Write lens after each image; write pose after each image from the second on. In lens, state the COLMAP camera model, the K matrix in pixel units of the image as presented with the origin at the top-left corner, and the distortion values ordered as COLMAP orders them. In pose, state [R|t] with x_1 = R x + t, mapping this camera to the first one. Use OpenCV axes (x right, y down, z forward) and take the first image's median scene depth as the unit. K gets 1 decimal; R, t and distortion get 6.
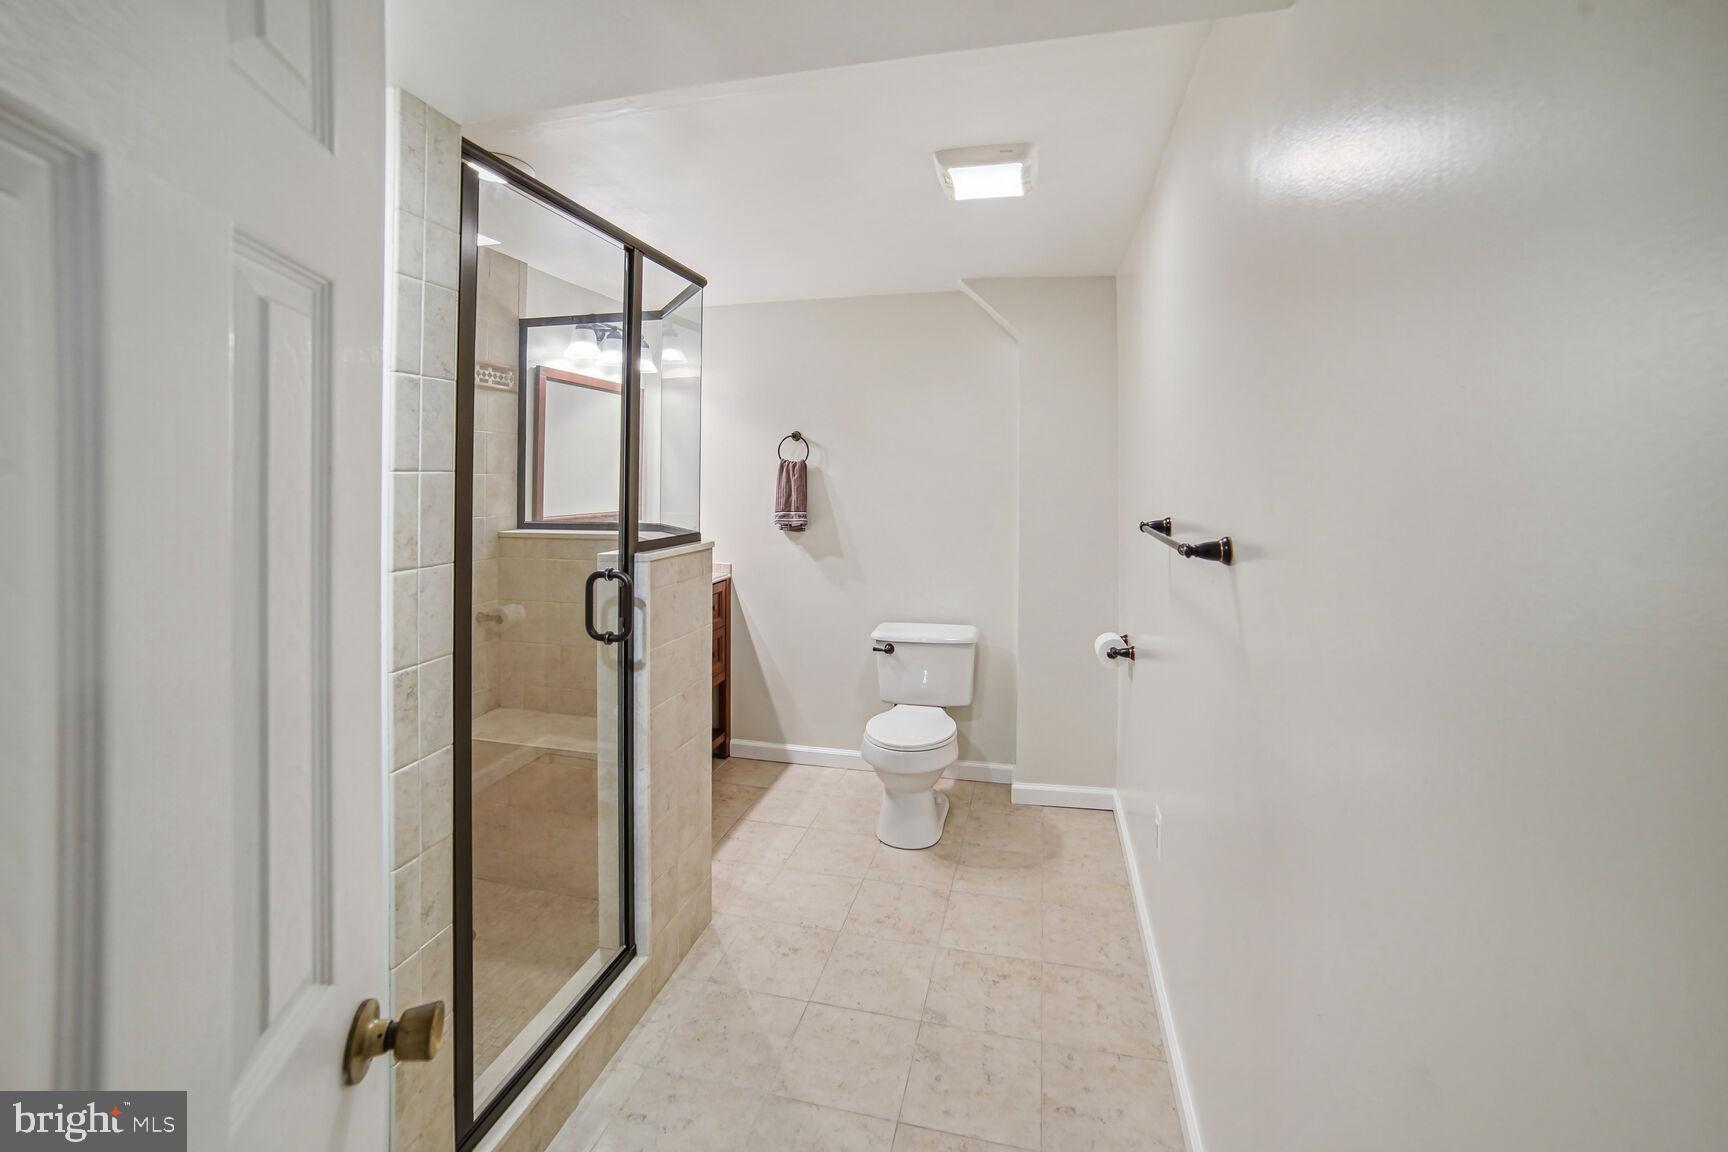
lens RADIAL K [[787.3, 0, 861.4], [0, 787.3, 553.2], [0, 0, 1]] dist [-0.083608, 0.036686]
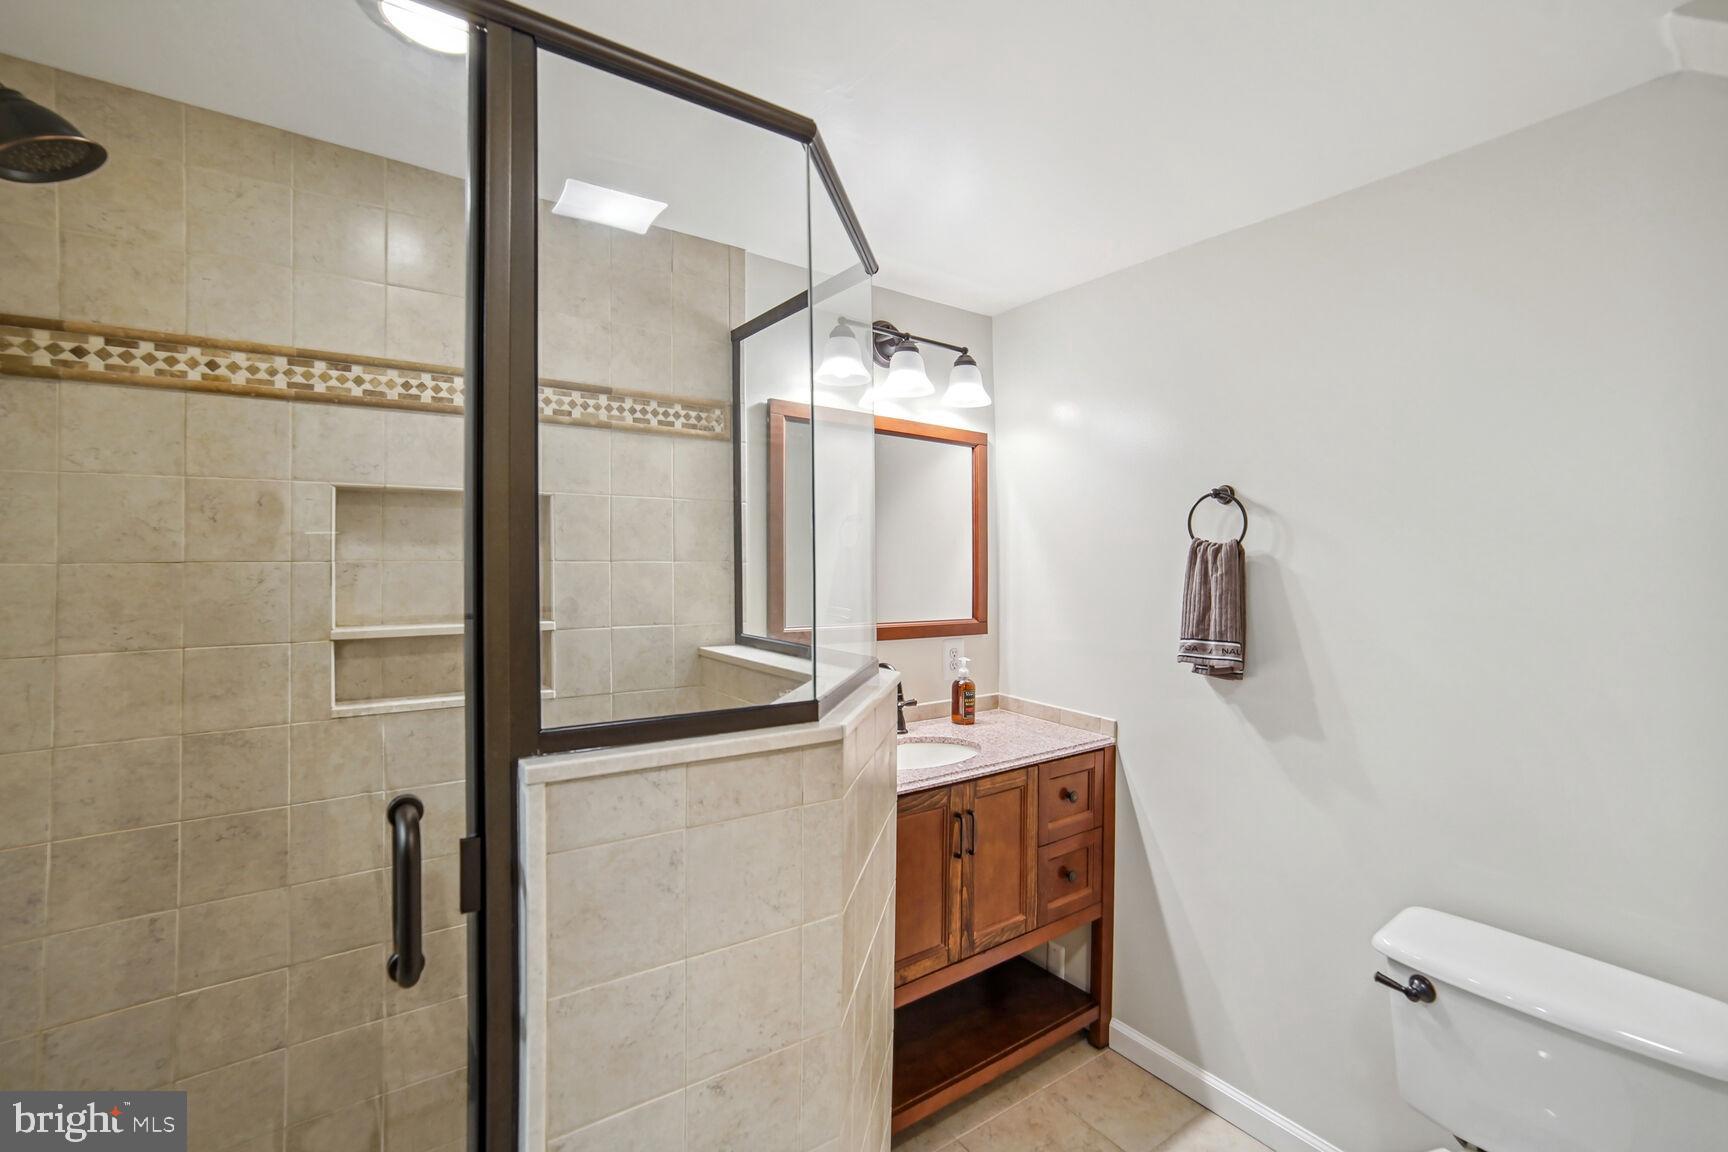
lens RADIAL K [[787.3, 0, 861.4], [0, 787.3, 553.2], [0, 0, 1]] dist [-0.083608, 0.036686]
pose [[0.763186, 0.000688, -0.646179, 0.063985], [-0.071676, 0.993919, -0.083596, -0.051142], [0.642192, 0.110114, 0.758594, 0.466748]]
